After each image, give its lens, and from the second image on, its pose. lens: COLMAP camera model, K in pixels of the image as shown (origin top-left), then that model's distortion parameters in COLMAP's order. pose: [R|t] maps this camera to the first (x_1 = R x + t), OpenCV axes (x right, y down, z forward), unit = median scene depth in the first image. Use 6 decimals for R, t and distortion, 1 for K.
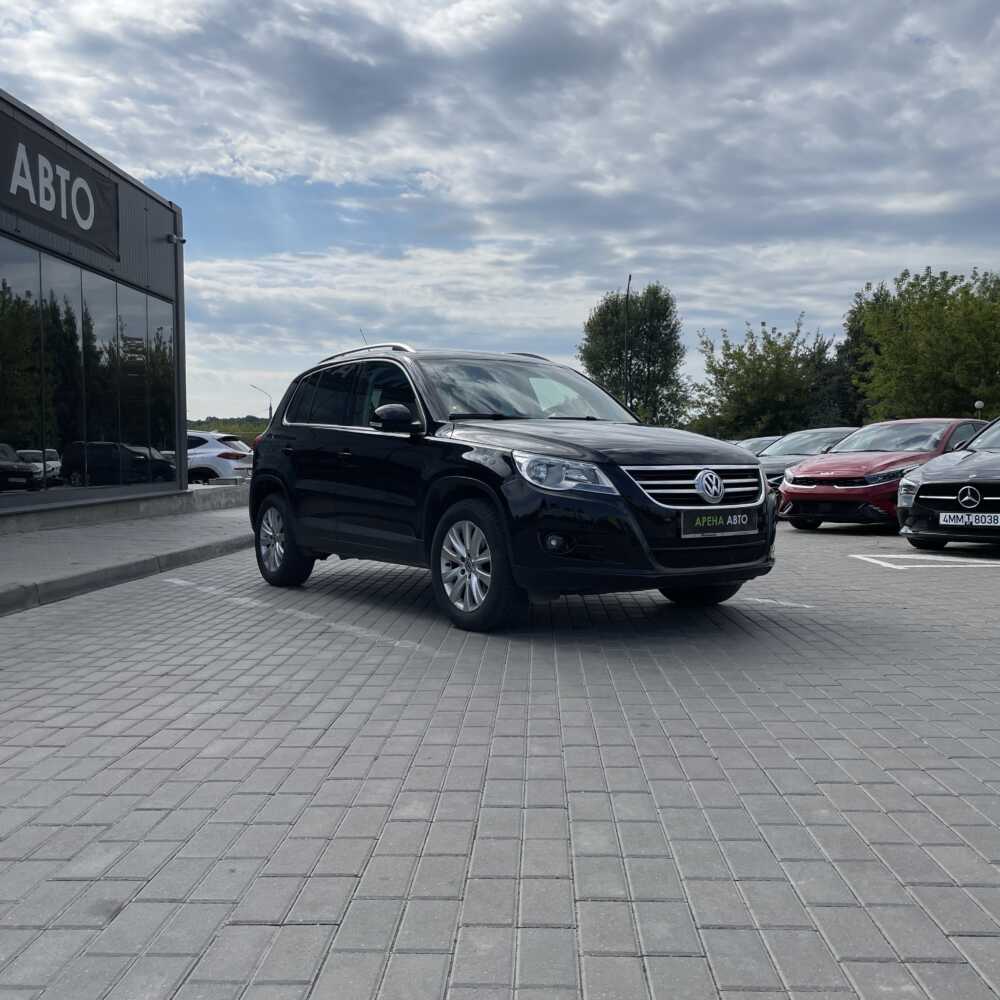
lens RADIAL K [[1006.0, 0, 491.9], [0, 1006.0, 501.4], [0, 0, 1]] dist [0.101524, -0.145888]
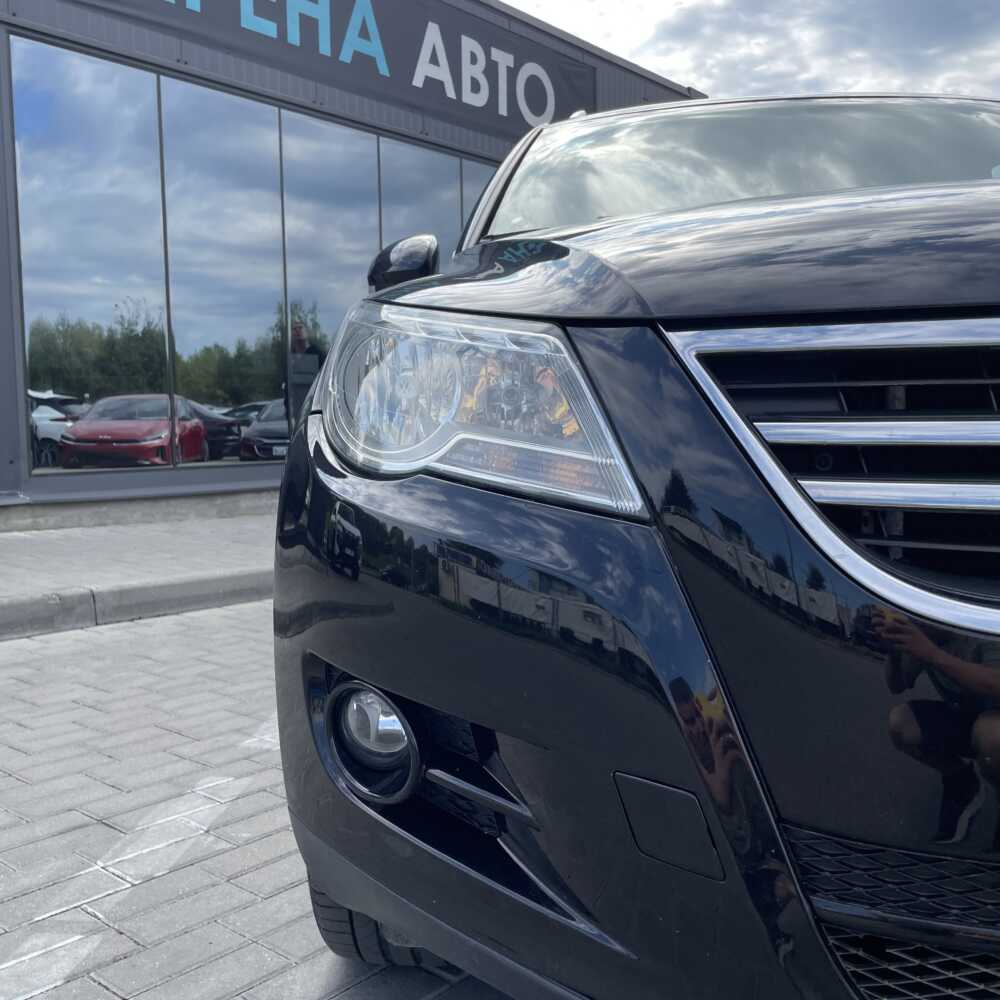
lens RADIAL K [[1006.0, 0, 491.9], [0, 1006.0, 501.4], [0, 0, 1]] dist [0.101524, -0.145888]
pose [[0.785426, 0.041366, -0.617571, 0.095357], [-0.018330, 0.998881, 0.043596, -0.006563], [0.618684, -0.022921, 0.785306, 0.392270]]
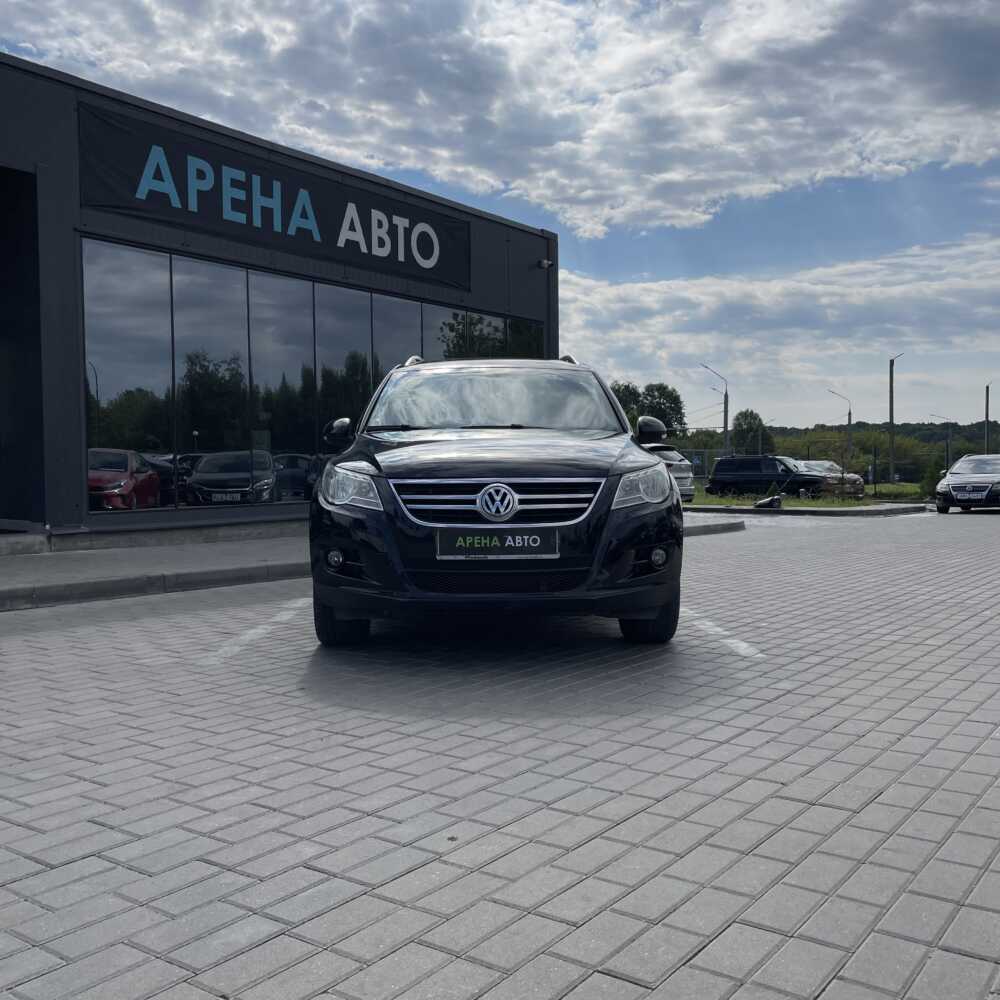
lens RADIAL K [[1006.0, 0, 491.9], [0, 1006.0, 501.4], [0, 0, 1]] dist [0.101524, -0.145888]
pose [[0.831302, 0.012897, -0.555672, 0.334016], [-0.017310, 0.999847, -0.002691, -0.006316], [0.555552, 0.011856, 0.831398, 0.127305]]
